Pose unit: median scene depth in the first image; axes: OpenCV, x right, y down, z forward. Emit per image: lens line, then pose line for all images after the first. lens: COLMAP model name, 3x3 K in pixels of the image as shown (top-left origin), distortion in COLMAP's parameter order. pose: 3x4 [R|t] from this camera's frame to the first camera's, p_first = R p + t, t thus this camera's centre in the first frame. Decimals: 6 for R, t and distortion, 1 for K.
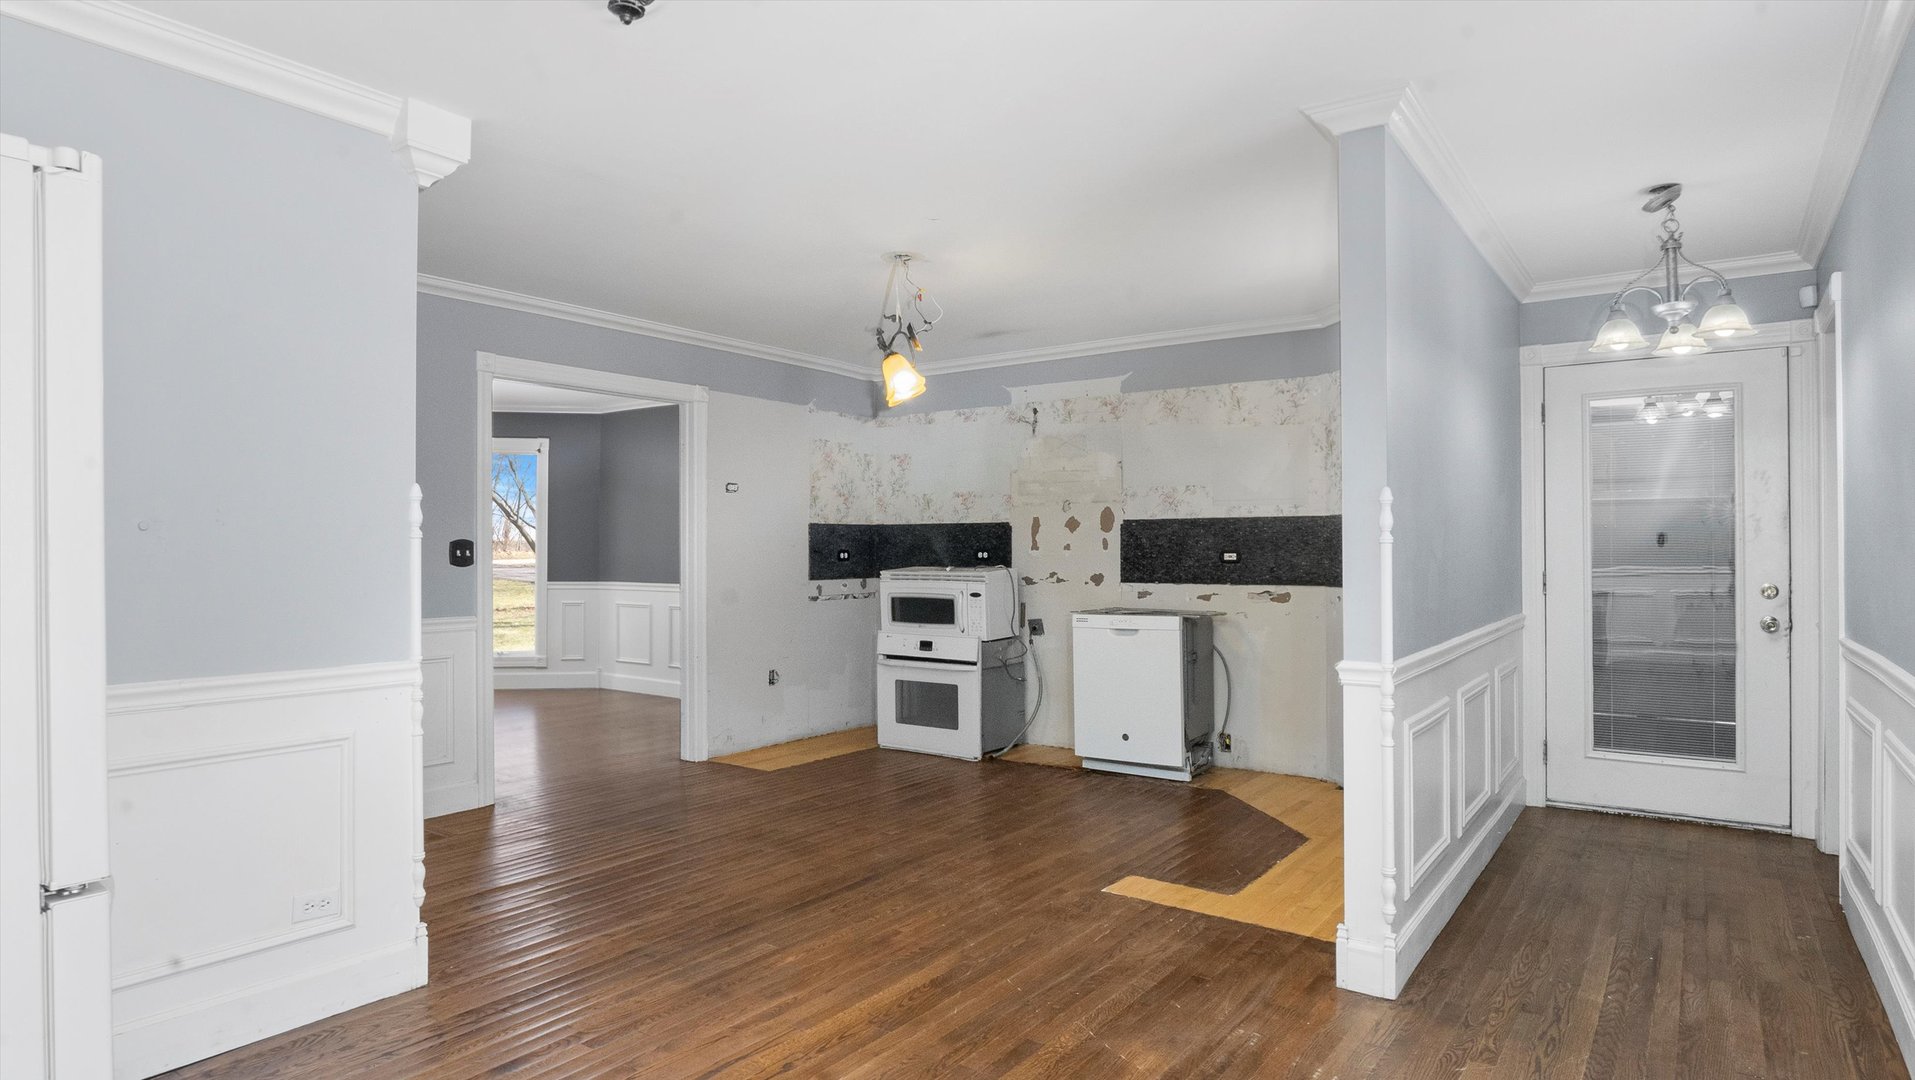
lens RADIAL K [[1039.8, 0, 944.8], [0, 1039.8, 535.8], [0, 0, 1]] dist [-0.021378, -0.000223]
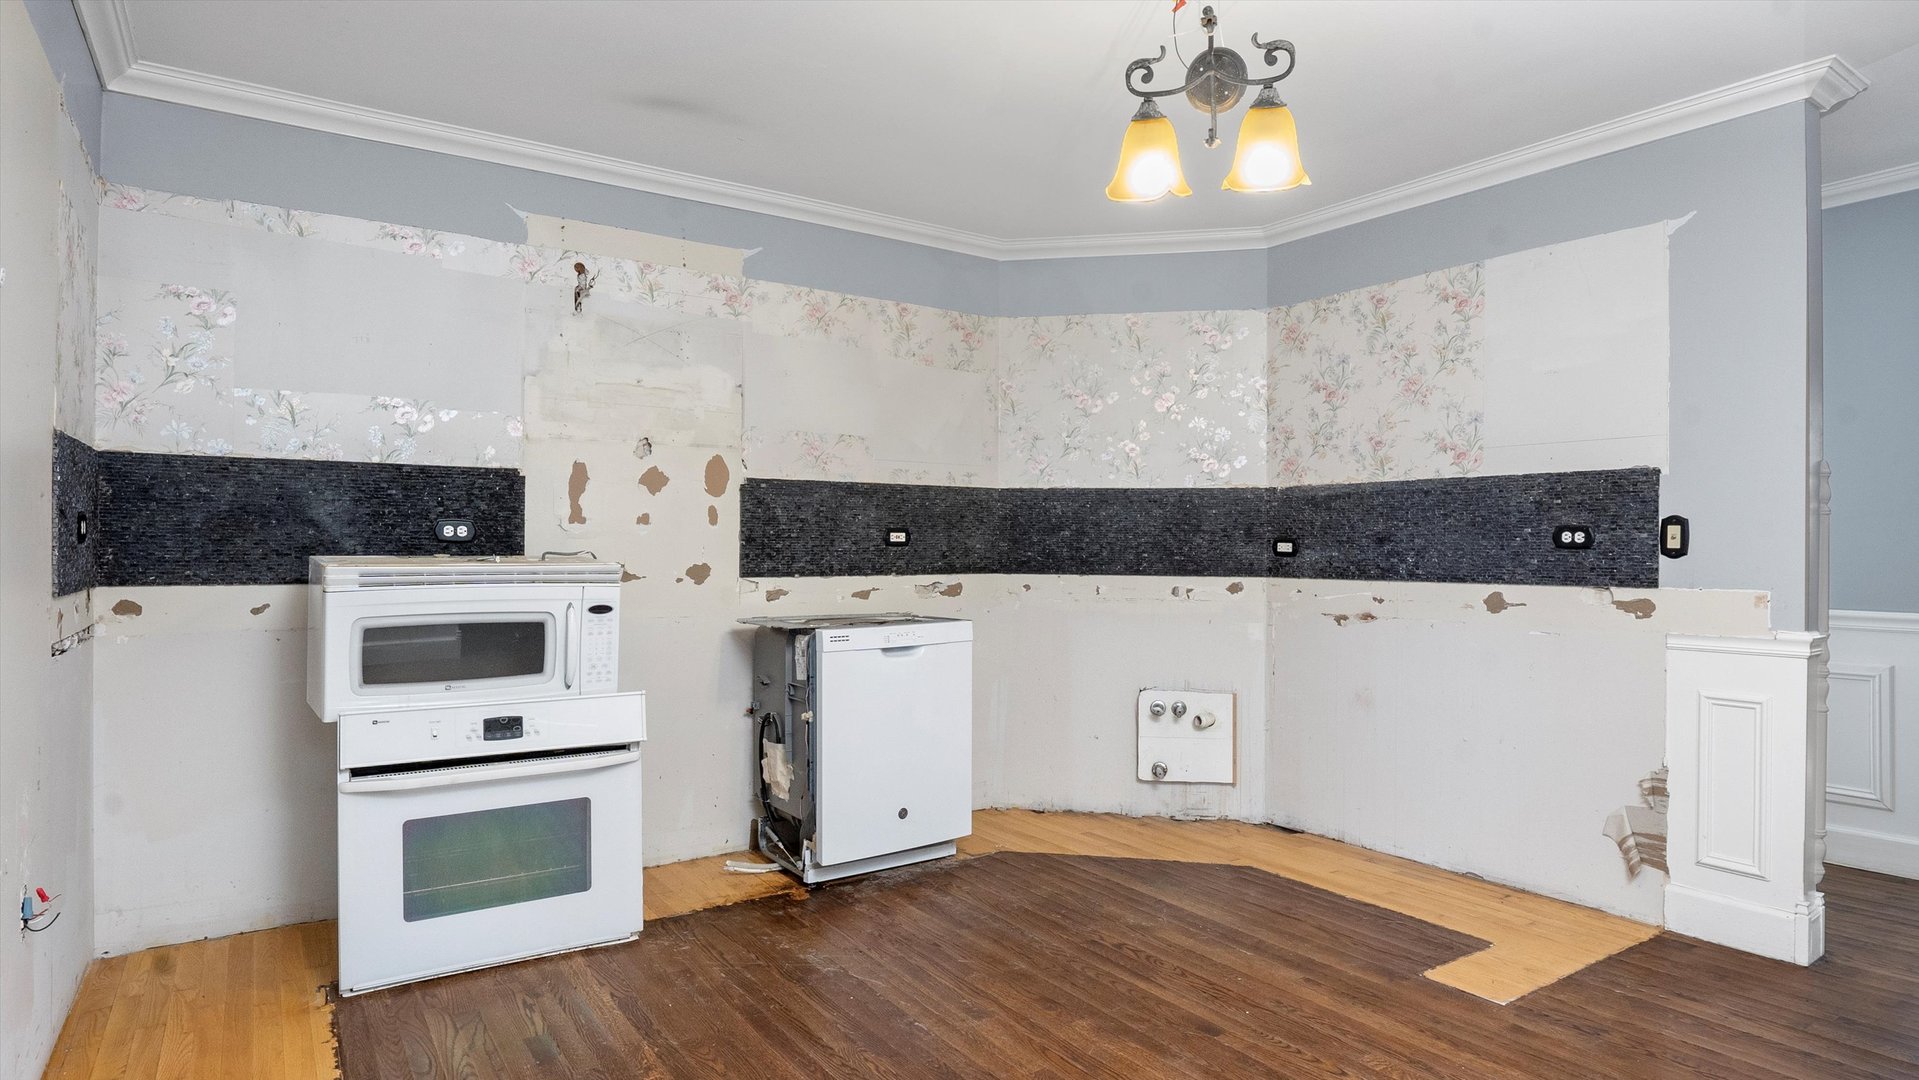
lens RADIAL K [[1042.0, 0, 946.7], [0, 1042.0, 535.8], [0, 0, 1]] dist [-0.021378, -0.000223]
pose [[0.343785, 0.013201, 0.938956, -0.383599], [-0.015868, 0.999840, -0.008247, 0.023280], [-0.938914, -0.012064, 0.343939, 0.676679]]
